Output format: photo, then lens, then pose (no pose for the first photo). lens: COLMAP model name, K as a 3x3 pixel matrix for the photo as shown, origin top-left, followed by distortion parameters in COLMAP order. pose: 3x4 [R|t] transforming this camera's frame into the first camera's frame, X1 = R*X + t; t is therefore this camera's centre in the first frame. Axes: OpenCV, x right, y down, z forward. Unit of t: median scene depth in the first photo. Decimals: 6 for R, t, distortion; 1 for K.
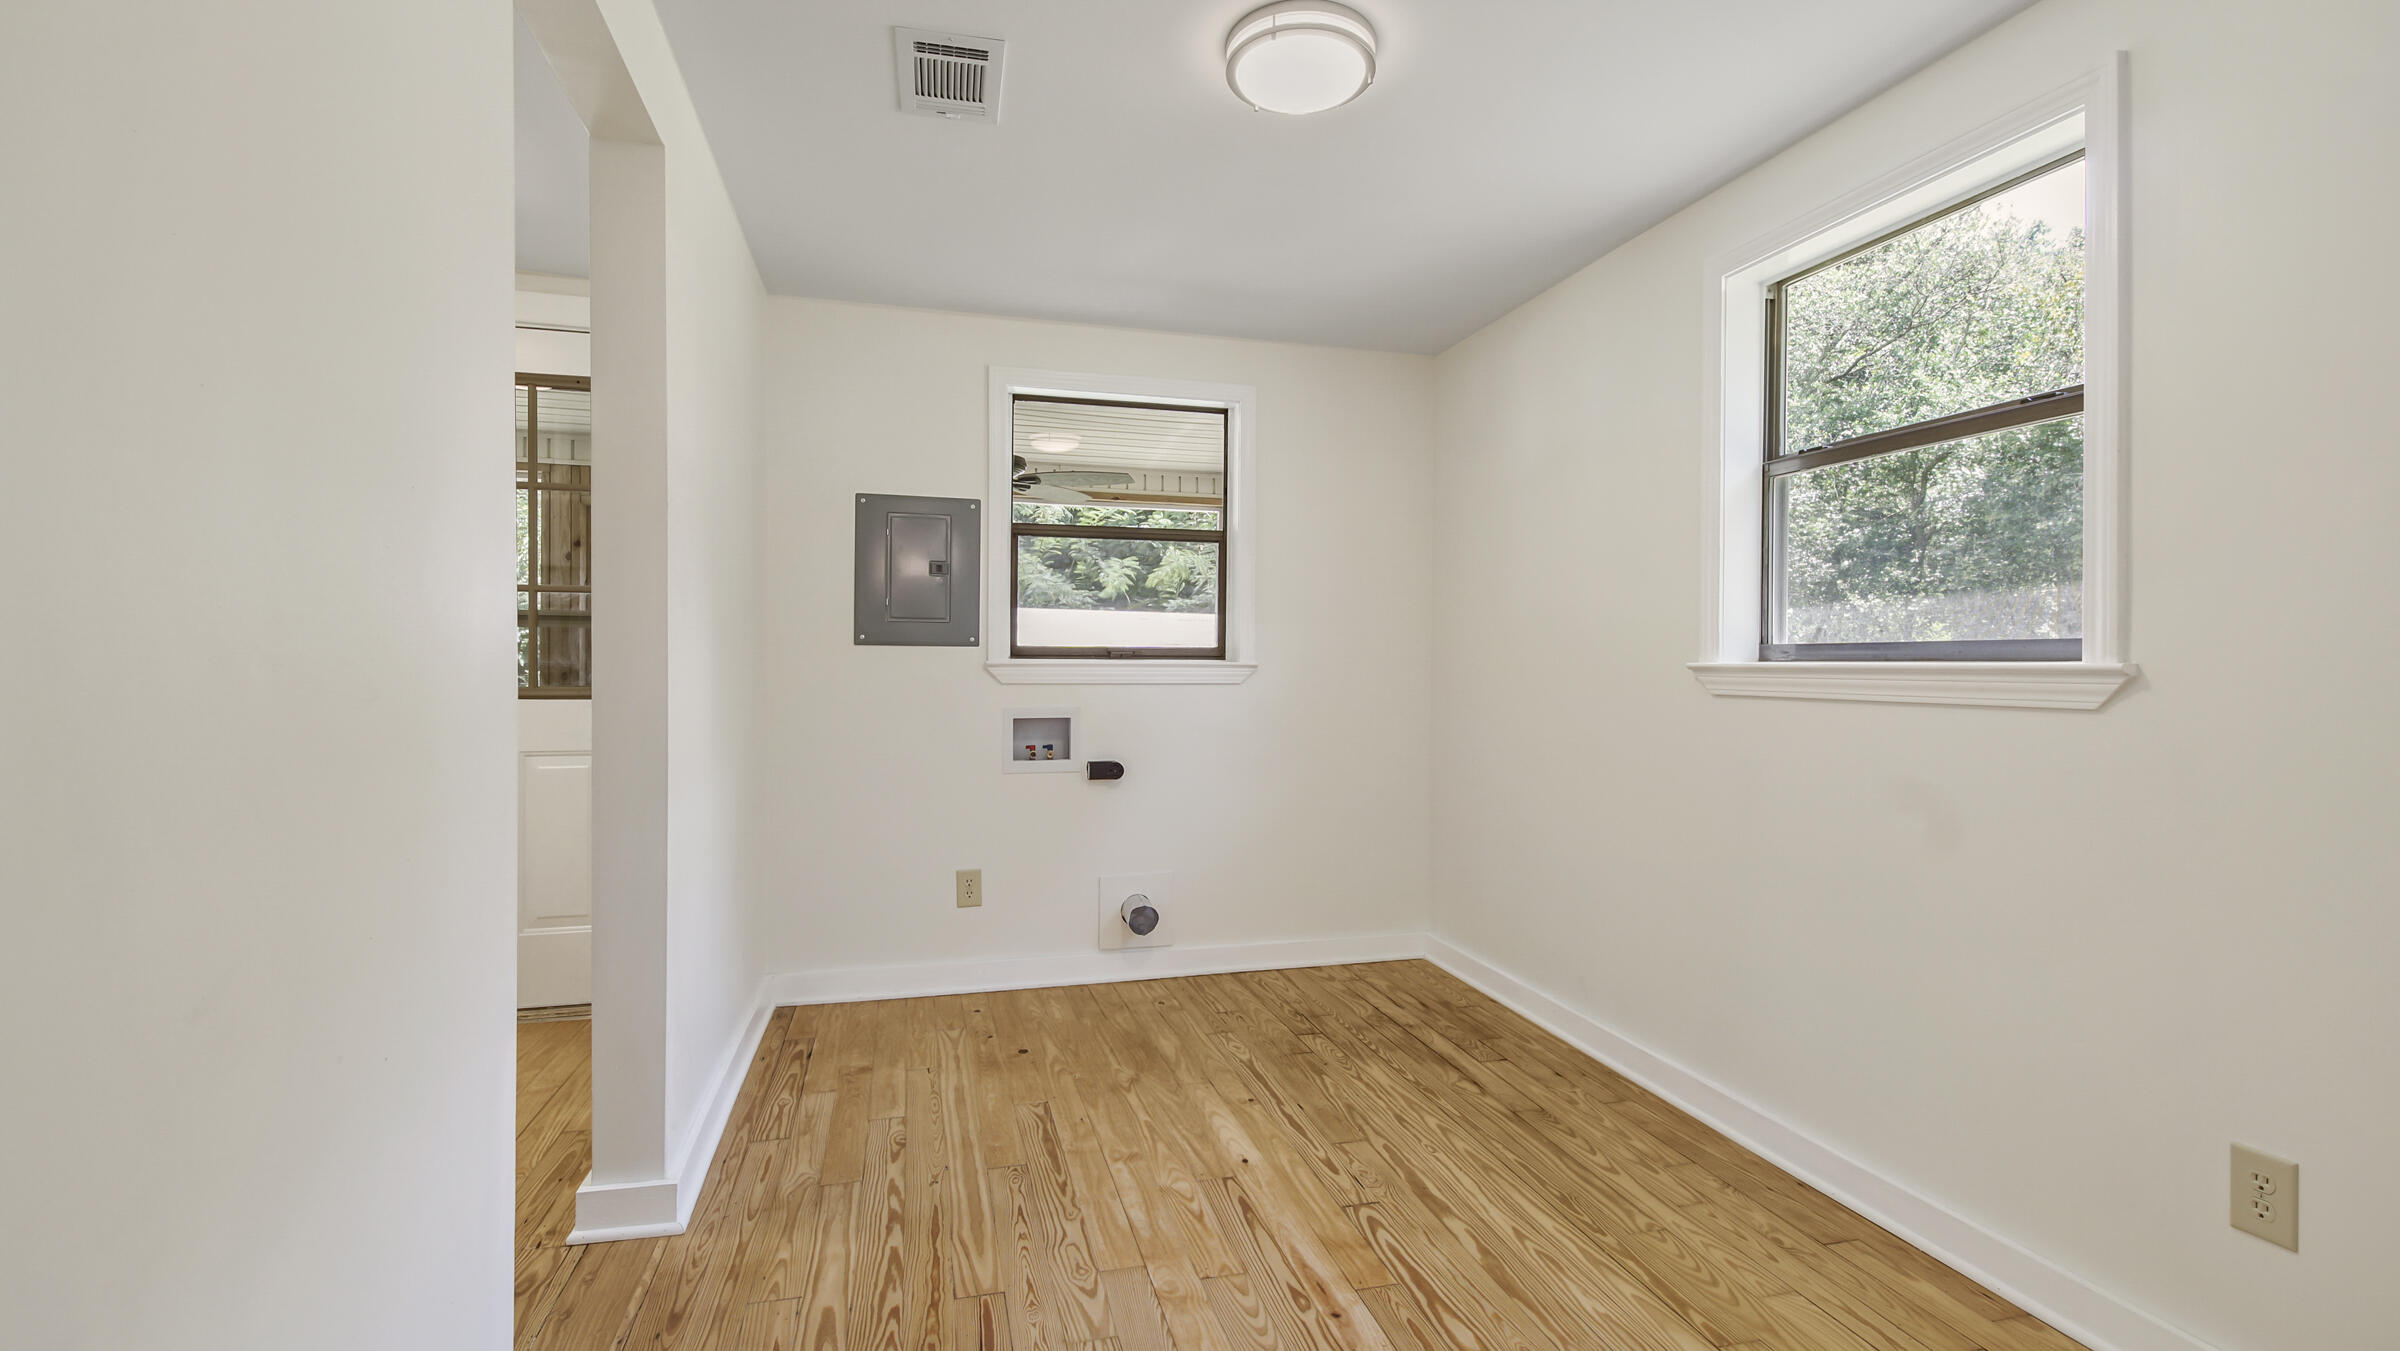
lens RADIAL K [[1064.6, 0, 1193.6], [0, 1064.6, 679.8], [0, 0, 1]] dist [0.038101, -0.022000]
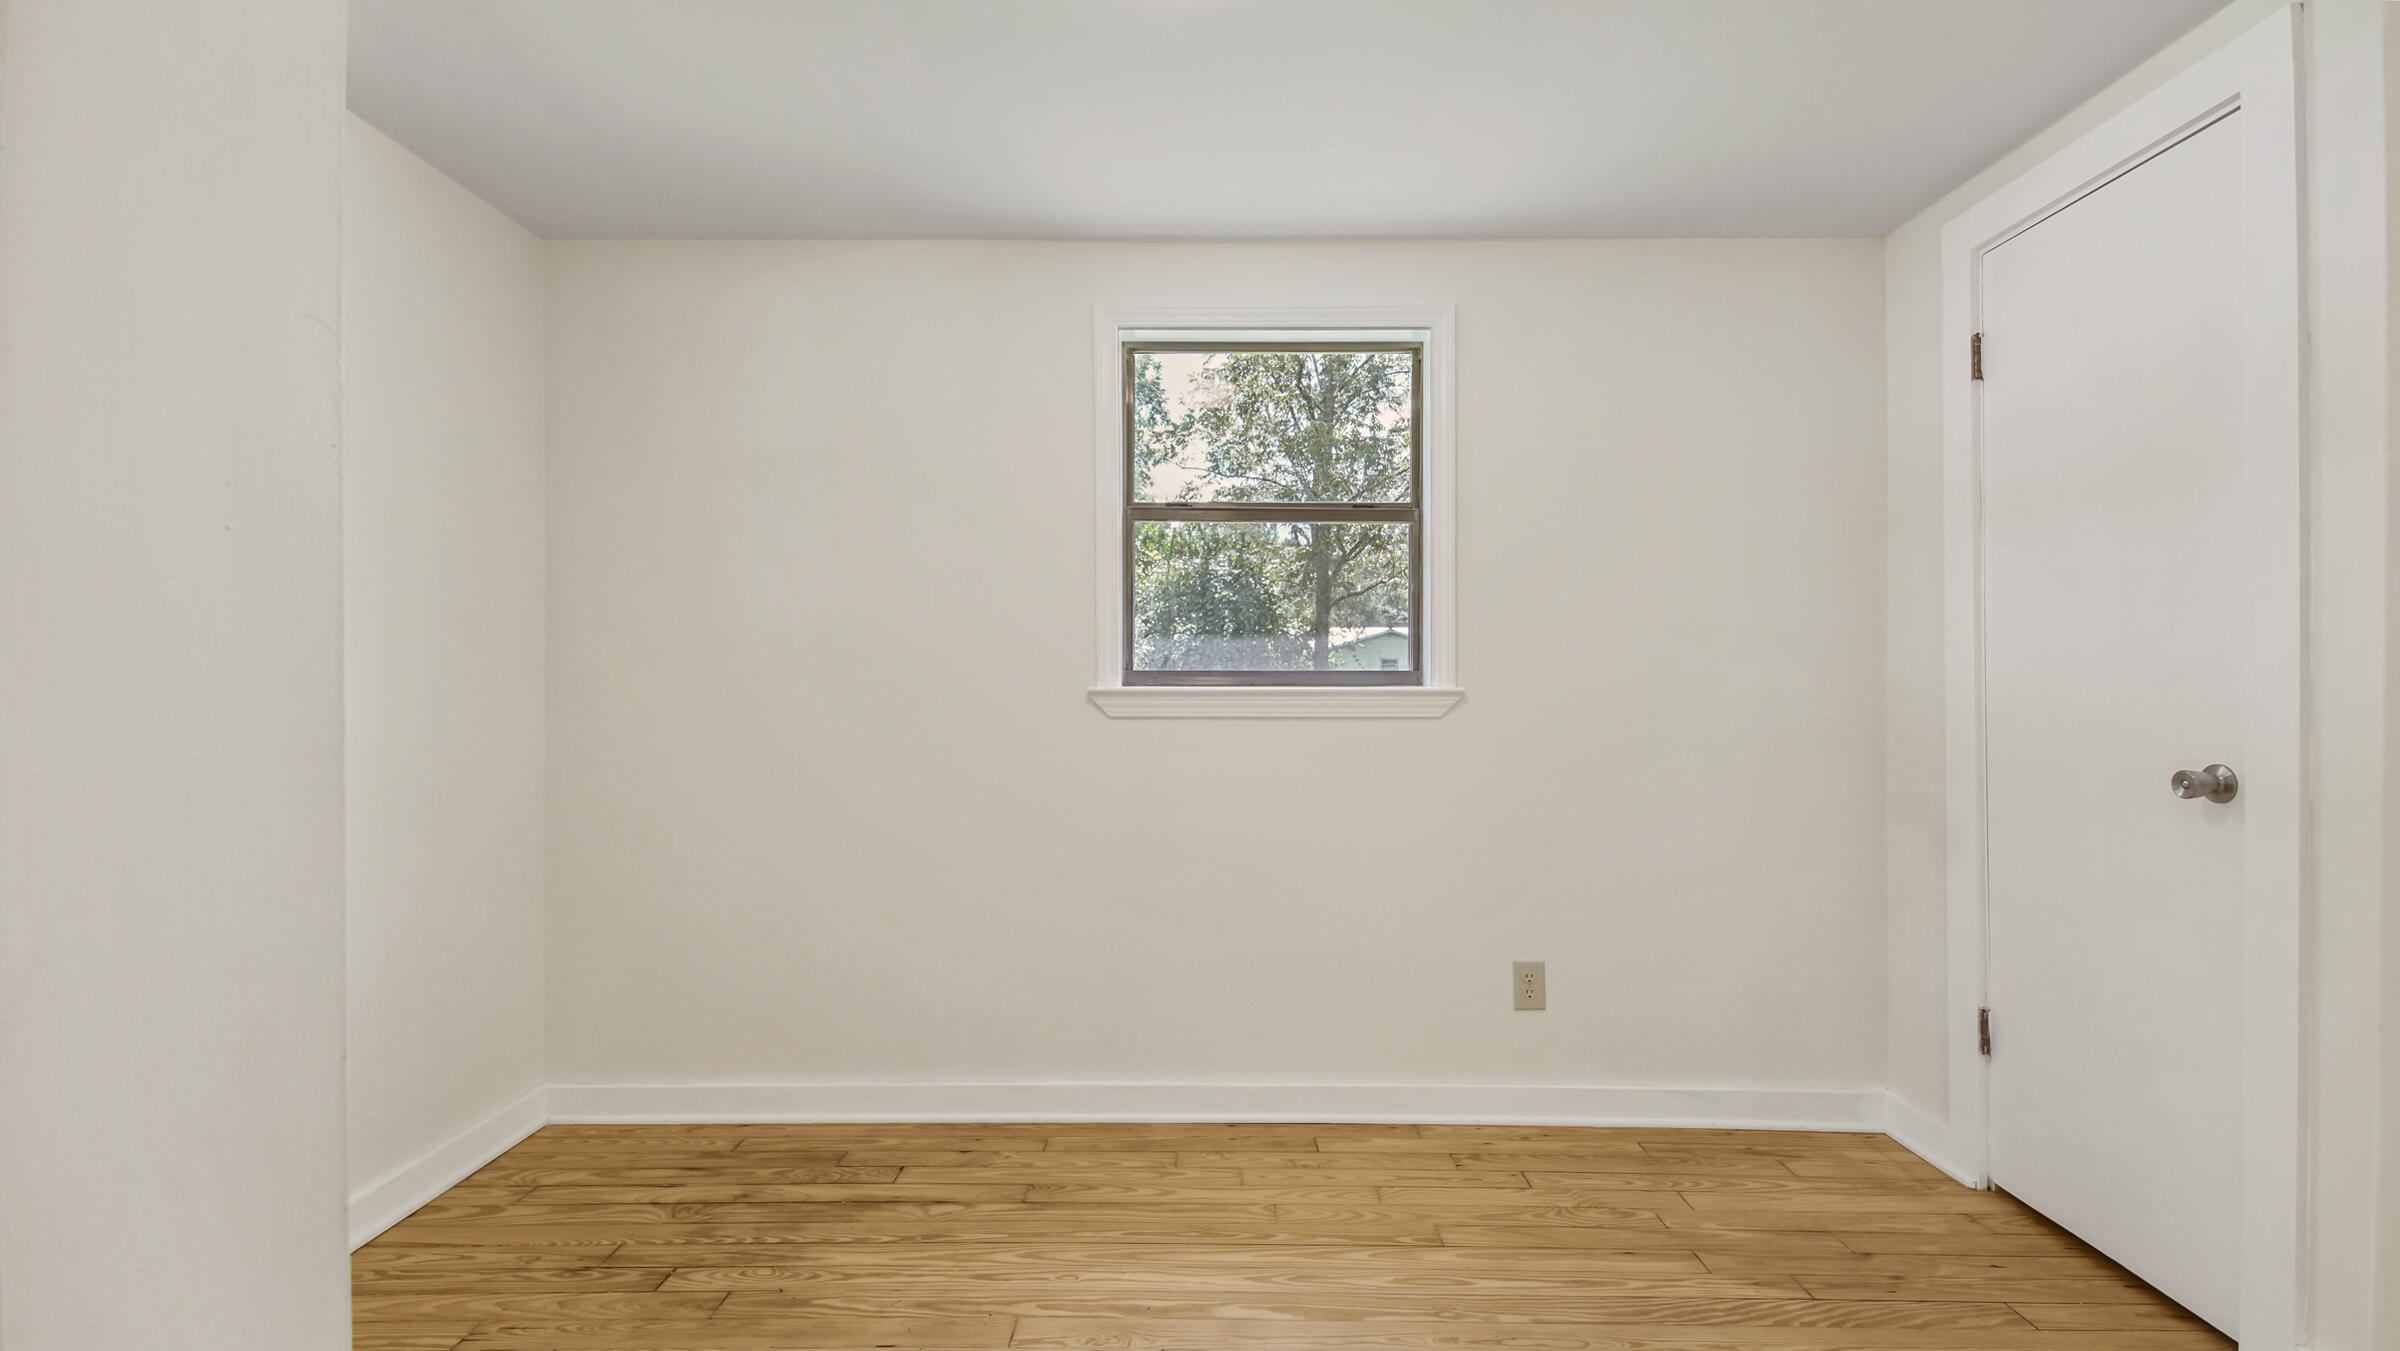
lens RADIAL K [[1066.6, 0, 1201.4], [0, 1066.6, 692.7], [0, 0, 1]] dist [0.037457, -0.022497]
pose [[0.244128, -0.006154, 0.969724, -0.518872], [0.012972, 0.999911, 0.003080, -0.011903], [-0.969656, 0.011827, 0.244186, 0.652631]]
